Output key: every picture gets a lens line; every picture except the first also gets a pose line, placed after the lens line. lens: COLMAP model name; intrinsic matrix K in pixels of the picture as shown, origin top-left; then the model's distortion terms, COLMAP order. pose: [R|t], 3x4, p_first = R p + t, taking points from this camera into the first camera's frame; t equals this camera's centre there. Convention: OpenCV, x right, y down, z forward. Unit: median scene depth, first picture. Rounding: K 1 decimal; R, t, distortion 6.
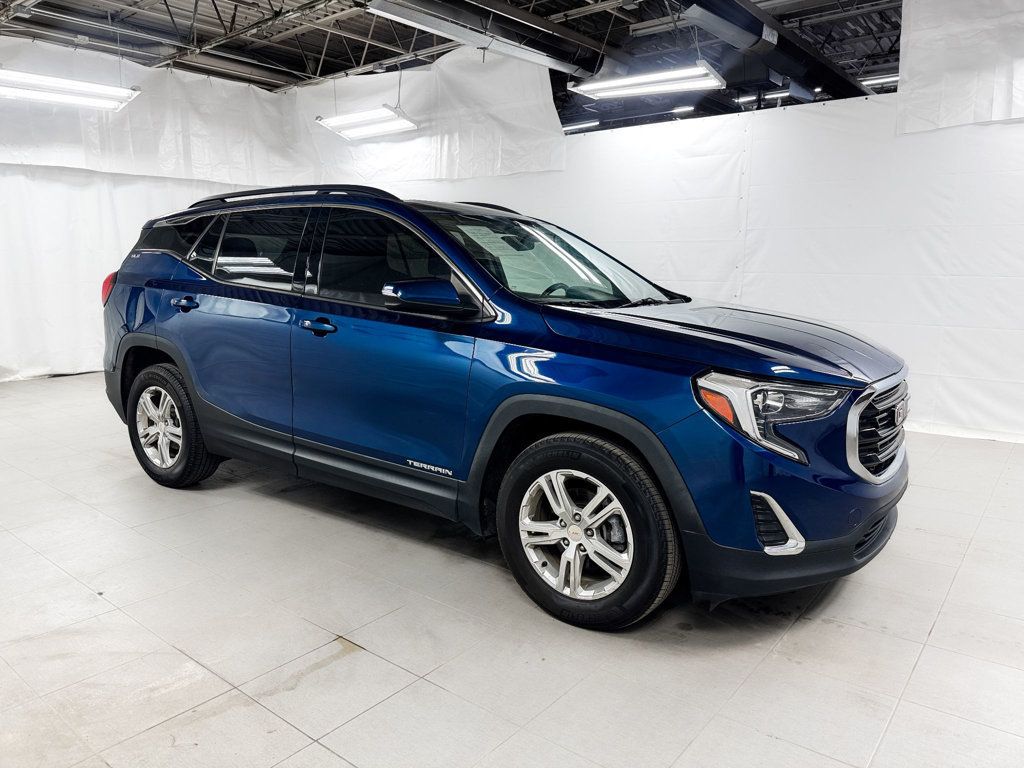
lens RADIAL K [[695.1, 0, 512.0], [0, 695.1, 384.0], [0, 0, 1]] dist [-0.007251, -0.003408]
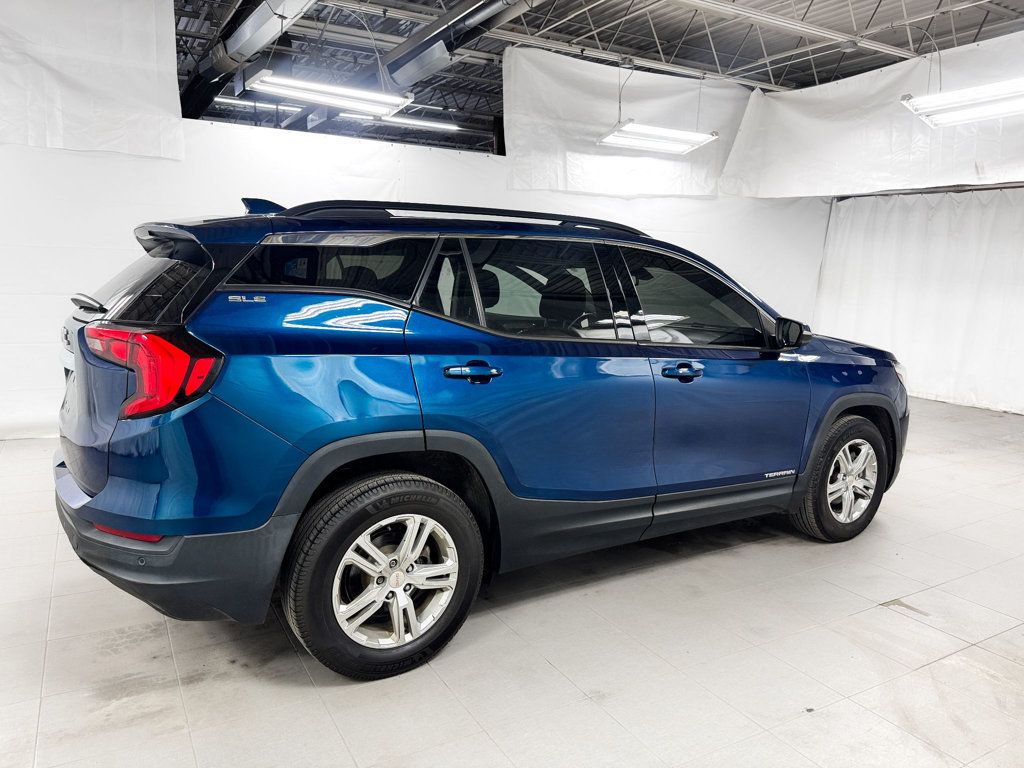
lens RADIAL K [[725.3, 0, 485.5], [0, 725.3, 386.8], [0, 0, 1]] dist [0.072856, -0.081522]
pose [[0.394886, -0.136828, 0.908484, -1.060233], [0.134125, 0.986839, 0.090329, -0.155601], [-0.908887, 0.086180, 0.408041, 0.670653]]
